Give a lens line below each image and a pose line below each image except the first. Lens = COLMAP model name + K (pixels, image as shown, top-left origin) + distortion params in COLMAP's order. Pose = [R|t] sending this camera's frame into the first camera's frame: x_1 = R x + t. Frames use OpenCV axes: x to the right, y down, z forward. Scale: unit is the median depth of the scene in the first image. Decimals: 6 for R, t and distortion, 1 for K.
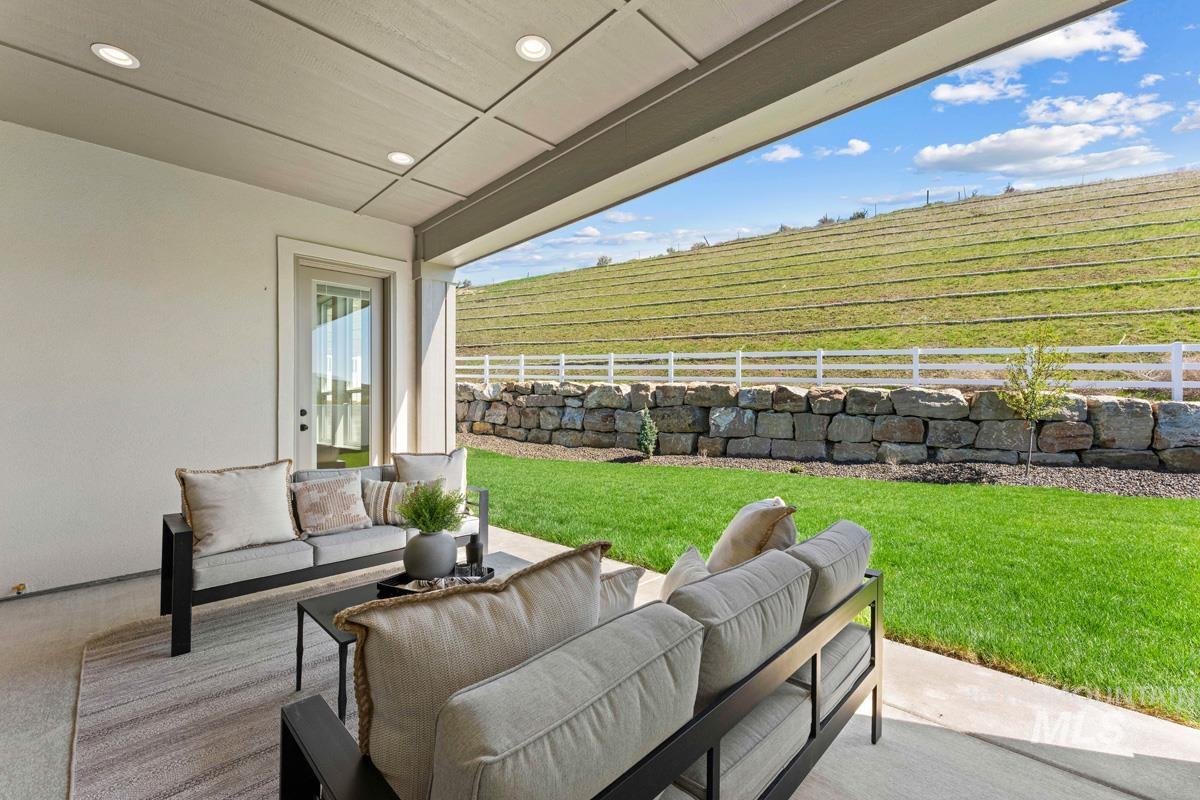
lens RADIAL K [[489.5, 0, 602.6], [0, 489.5, 400.7], [0, 0, 1]] dist [-0.001857, -0.000024]
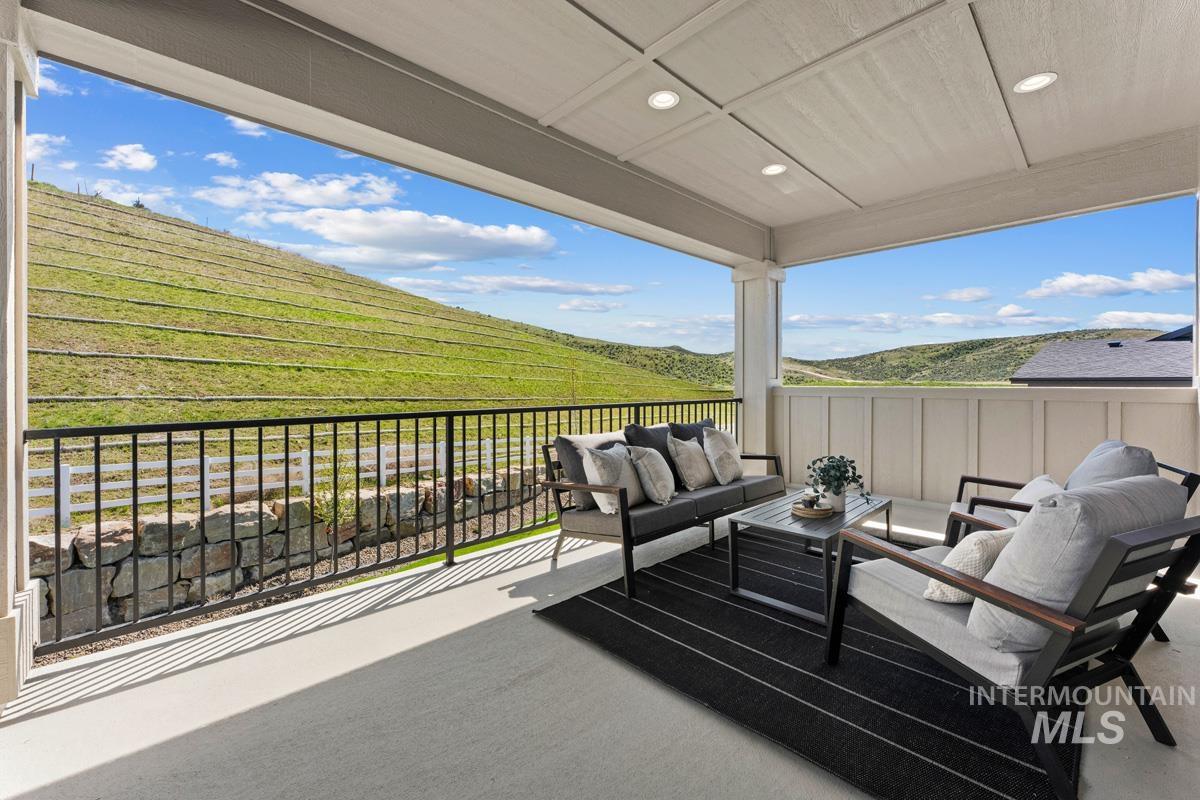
lens RADIAL K [[489.5, 0, 602.2], [0, 489.5, 393.8], [0, 0, 1]] dist [-0.001857, -0.000024]
pose [[0.024768, -0.008406, 0.999658, -0.272879], [-0.010525, 0.999907, 0.008669, -0.253564], [-0.999638, -0.010736, 0.024677, 0.241813]]
